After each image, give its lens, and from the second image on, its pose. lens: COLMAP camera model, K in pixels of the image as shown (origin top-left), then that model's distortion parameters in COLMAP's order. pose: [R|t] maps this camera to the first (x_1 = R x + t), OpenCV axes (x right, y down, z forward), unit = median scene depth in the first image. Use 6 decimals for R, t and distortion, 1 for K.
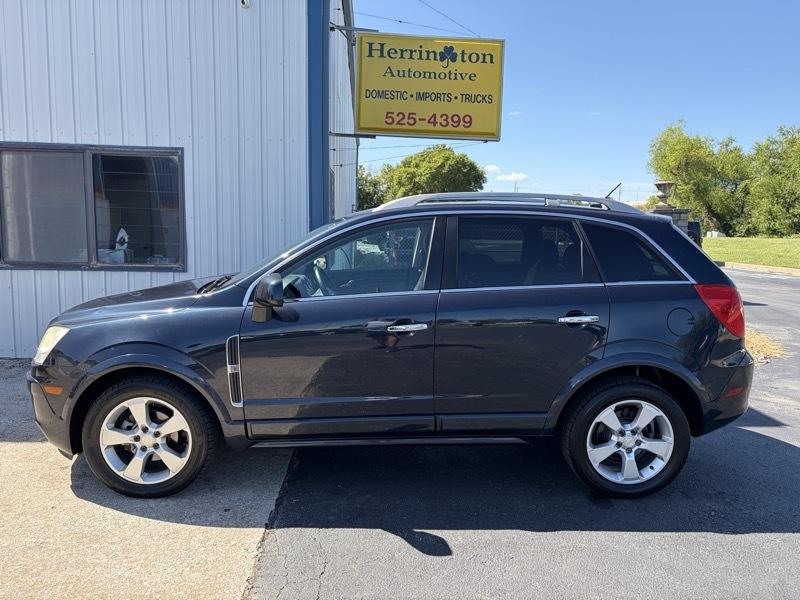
lens RADIAL K [[597.7, 0, 399.3], [0, 597.7, 296.4], [0, 0, 1]] dist [-0.008069, -0.000897]
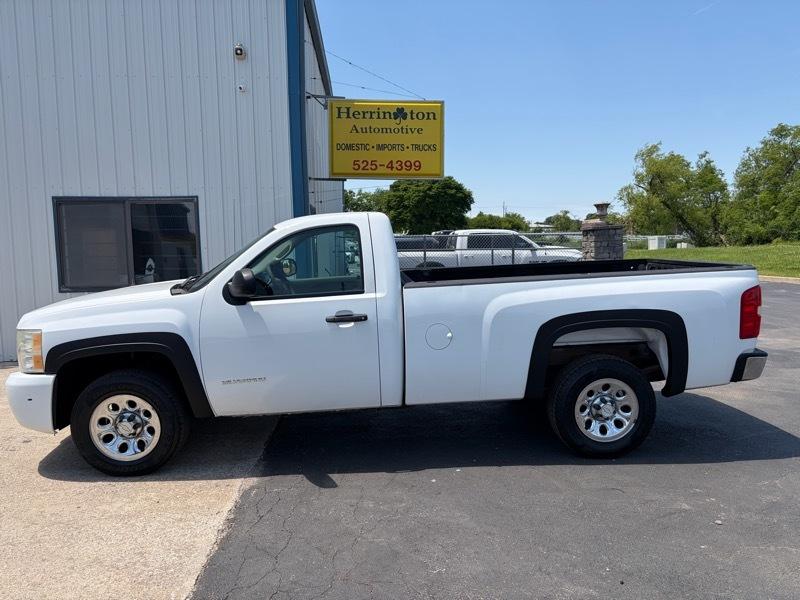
lens RADIAL K [[612.6, 0, 399.5], [0, 612.6, 305.5], [0, 0, 1]] dist [0.004092, -0.004431]
pose [[0.999345, -0.036080, 0.002698, 0.061860], [0.036135, 0.999047, -0.024495, 0.036731], [-0.001811, 0.024576, 0.999696, -0.302874]]
